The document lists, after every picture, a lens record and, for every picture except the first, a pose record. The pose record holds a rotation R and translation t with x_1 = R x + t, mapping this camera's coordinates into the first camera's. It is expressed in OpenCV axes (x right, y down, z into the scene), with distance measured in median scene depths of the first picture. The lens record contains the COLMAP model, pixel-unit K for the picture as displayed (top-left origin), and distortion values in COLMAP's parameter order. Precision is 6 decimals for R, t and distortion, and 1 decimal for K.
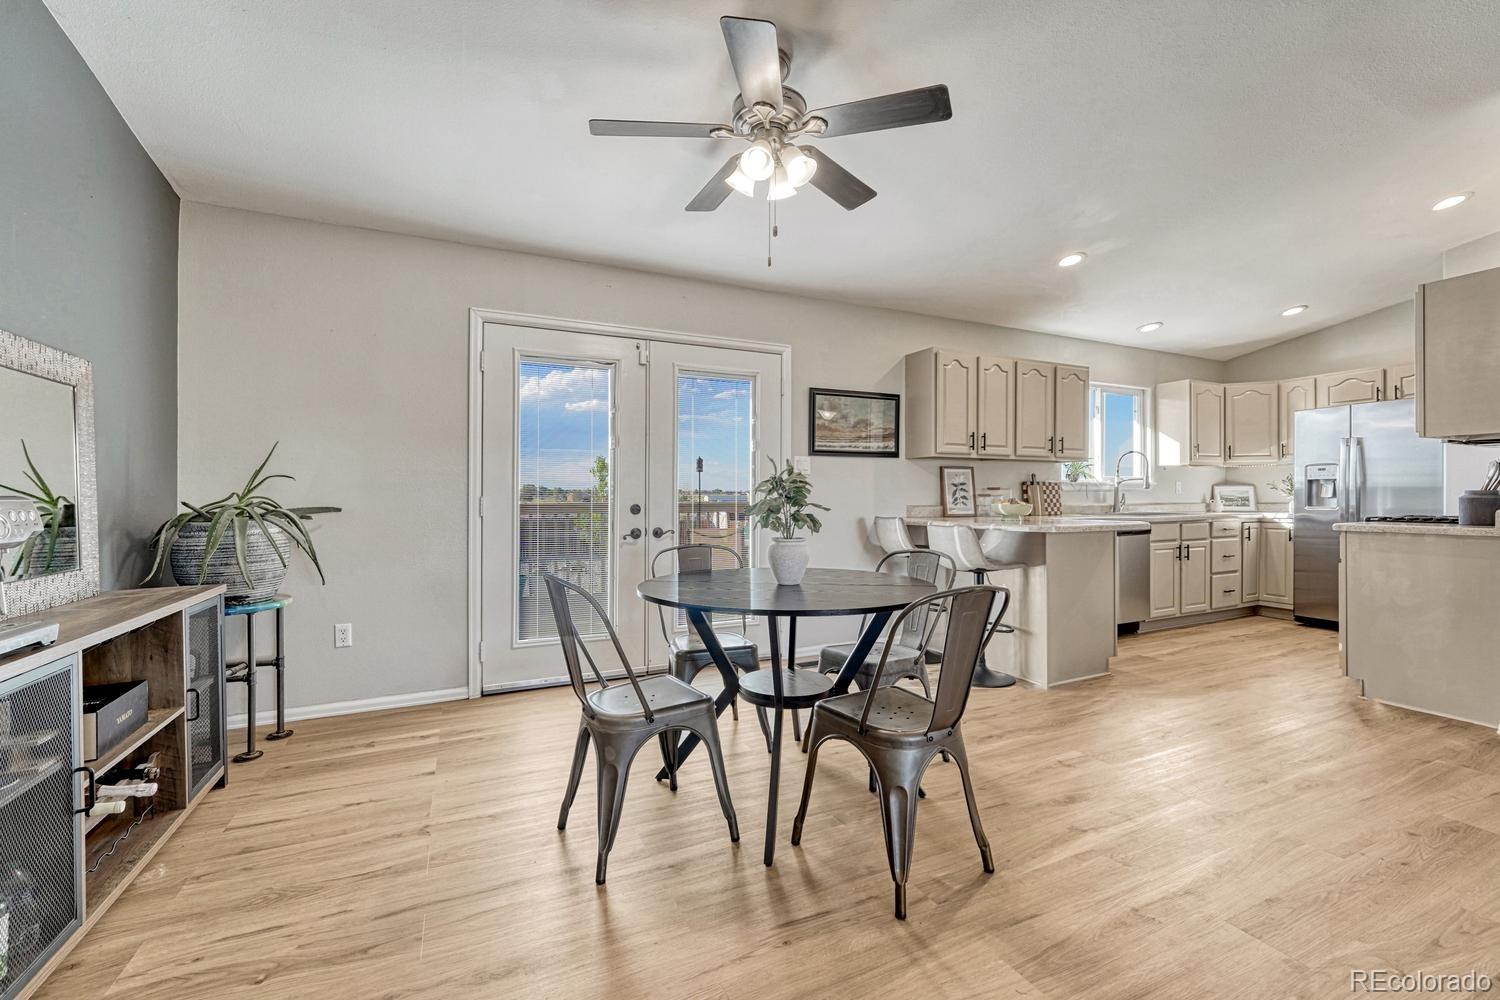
lens RADIAL K [[625.8, 0, 755.5], [0, 625.8, 497.2], [0, 0, 1]] dist [-0.002486, 0.000072]
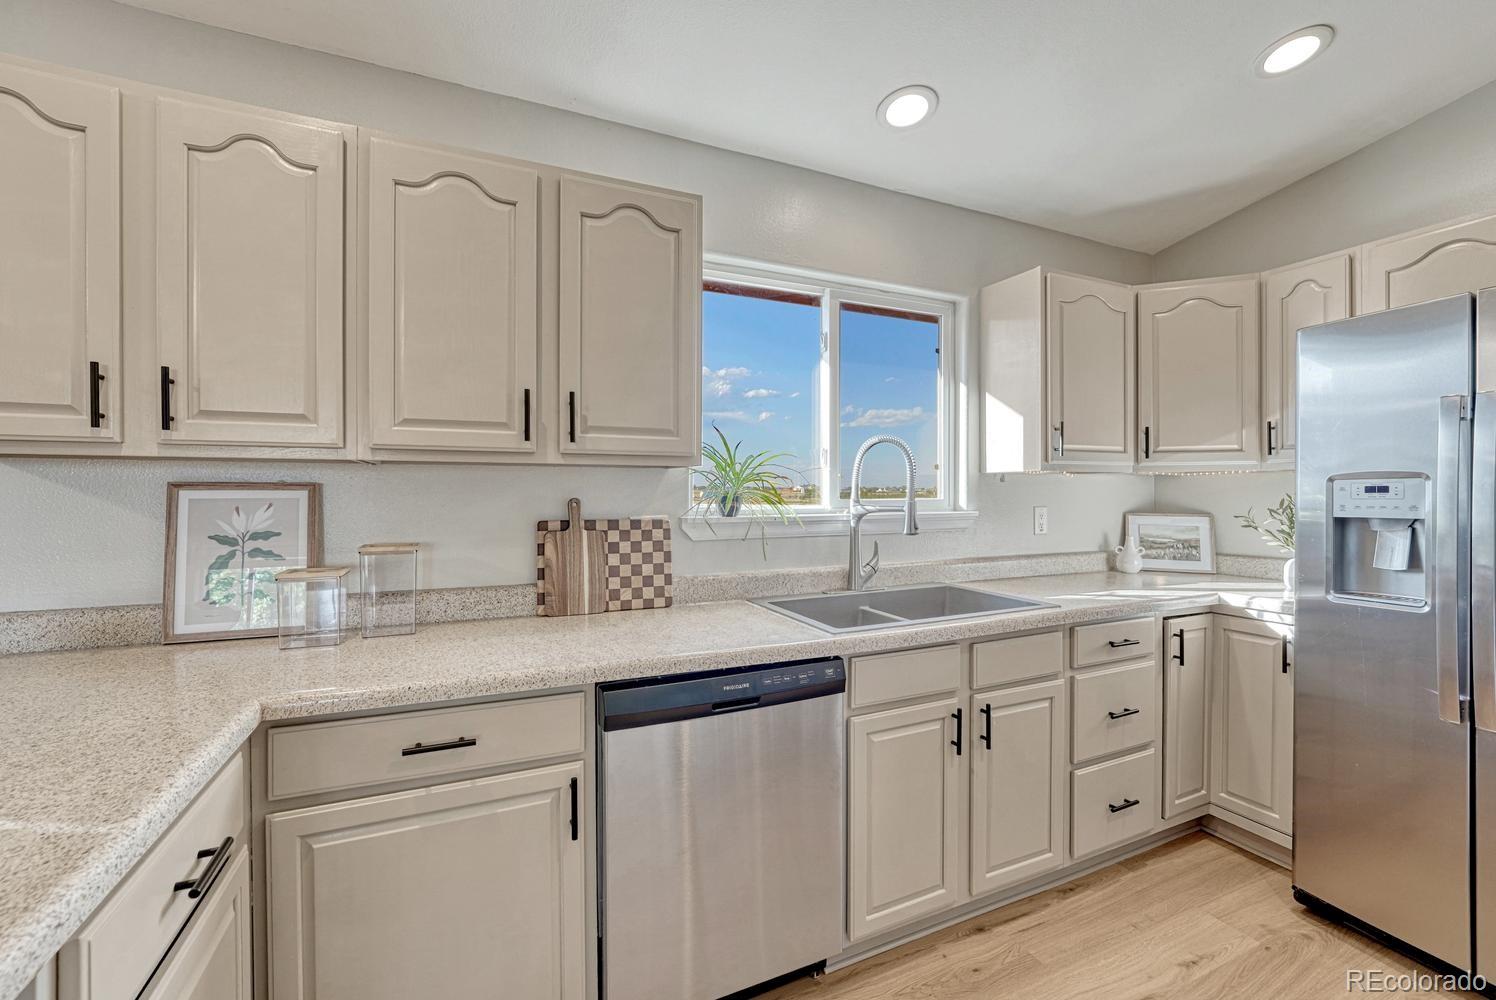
lens RADIAL K [[630.9, 0, 747.1], [0, 630.9, 495.2], [0, 0, 1]] dist [-0.000928, -0.000011]
pose [[0.999941, 0.001882, -0.010704, 0.562002], [-0.001866, 0.999997, 0.001519, -0.041208], [0.010707, -0.001499, 0.999942, 0.647106]]
